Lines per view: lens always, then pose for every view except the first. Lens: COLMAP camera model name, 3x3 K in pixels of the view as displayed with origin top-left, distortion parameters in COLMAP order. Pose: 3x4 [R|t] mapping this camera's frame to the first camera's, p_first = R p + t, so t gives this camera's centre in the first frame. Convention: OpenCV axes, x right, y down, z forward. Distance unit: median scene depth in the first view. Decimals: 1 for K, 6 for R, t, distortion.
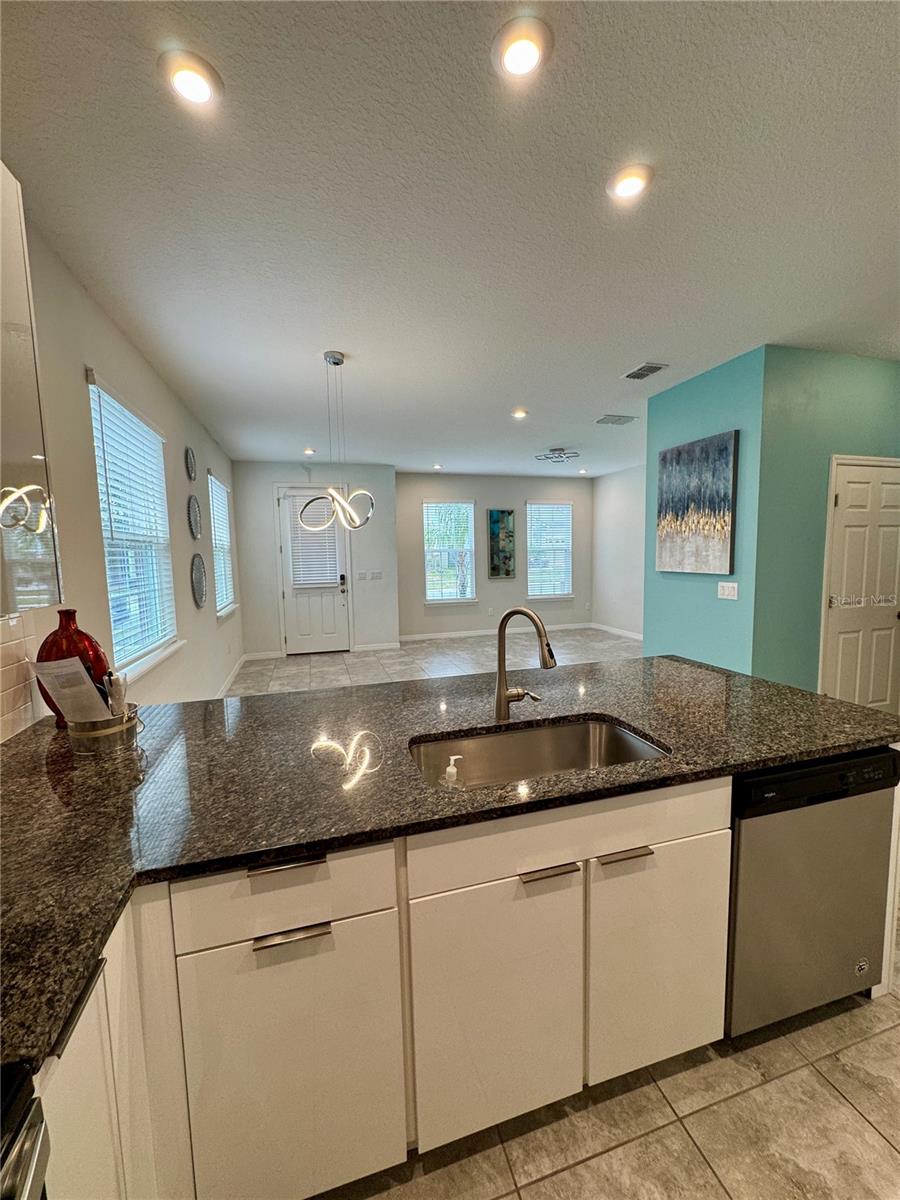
lens RADIAL K [[477.5, 0, 450.4], [0, 477.5, 599.2], [0, 0, 1]] dist [-0.003993, 0.000859]
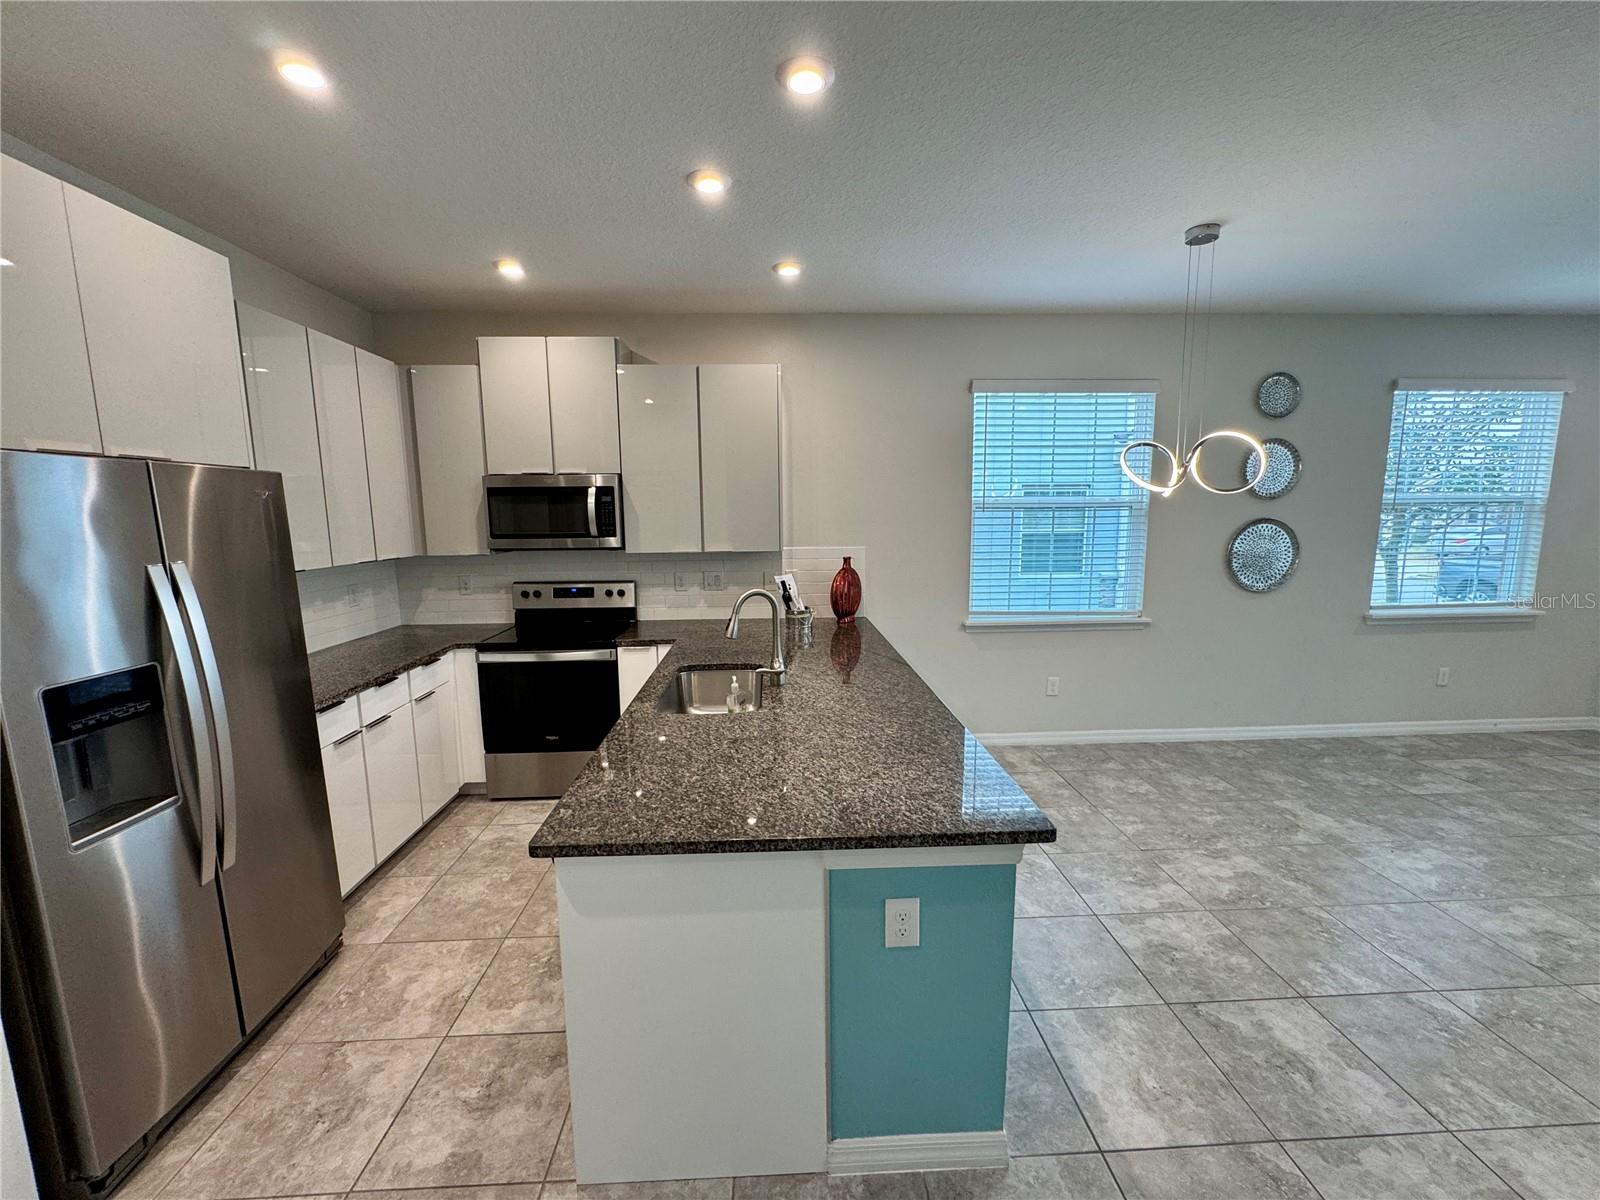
lens RADIAL K [[636.6, 0, 799.3], [0, 636.6, 599.4], [0, 0, 1]] dist [-0.003993, 0.000859]
pose [[-0.238489, 0.158813, -0.958072, 0.721620], [-0.078725, 0.980130, 0.182066, -0.112830], [0.967949, 0.118845, -0.221248, 0.634979]]
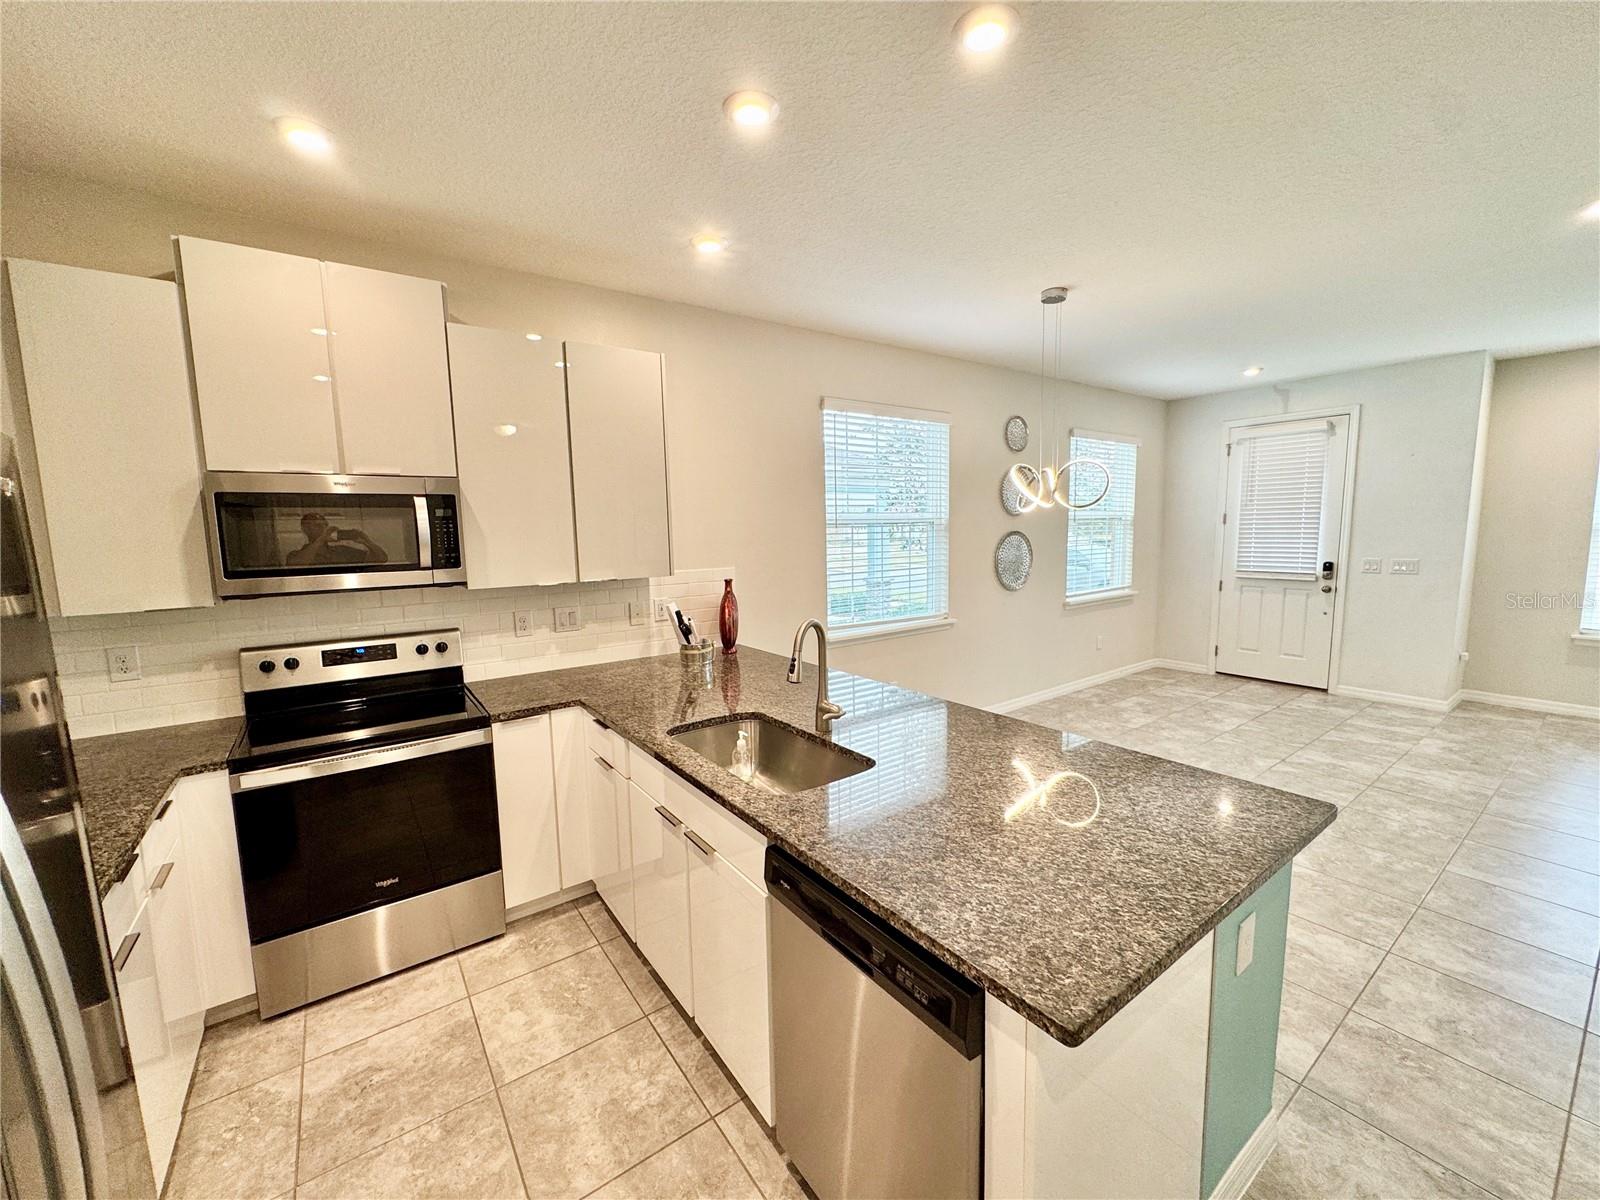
lens RADIAL K [[636.6, 0, 799.2], [0, 636.6, 599.8], [0, 0, 1]] dist [-0.003993, 0.000859]
pose [[0.334347, 0.123787, -0.934285, 0.594327], [-0.078333, 0.991557, 0.103342, -0.069070], [0.939189, 0.038633, 0.341220, 0.227969]]
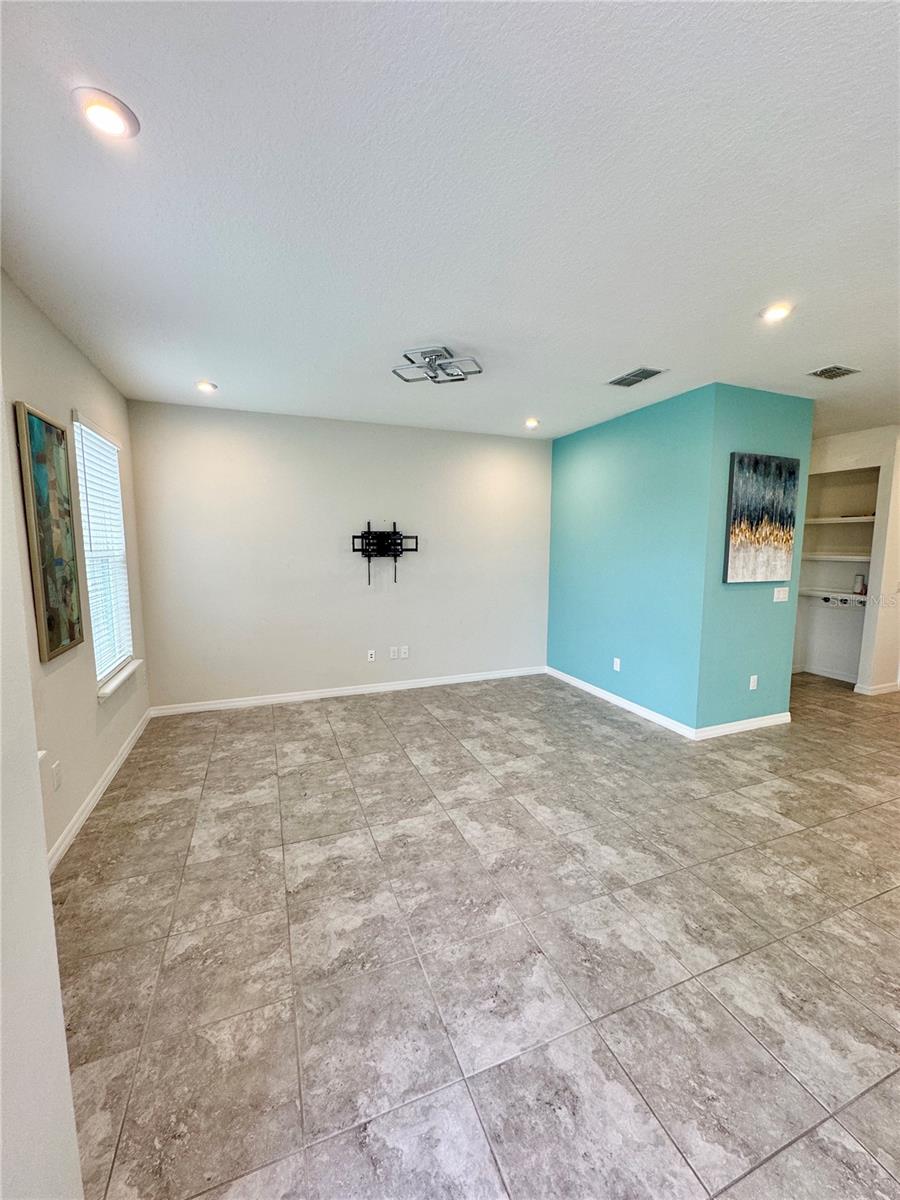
lens RADIAL K [[477.5, 0, 450.6], [0, 477.5, 598.5], [0, 0, 1]] dist [-0.003993, 0.000859]
pose [[-0.090055, -0.092443, 0.991637, -0.499283], [0.095917, 0.990249, 0.101024, -0.199859], [-0.991307, 0.104213, -0.080310, 1.859209]]
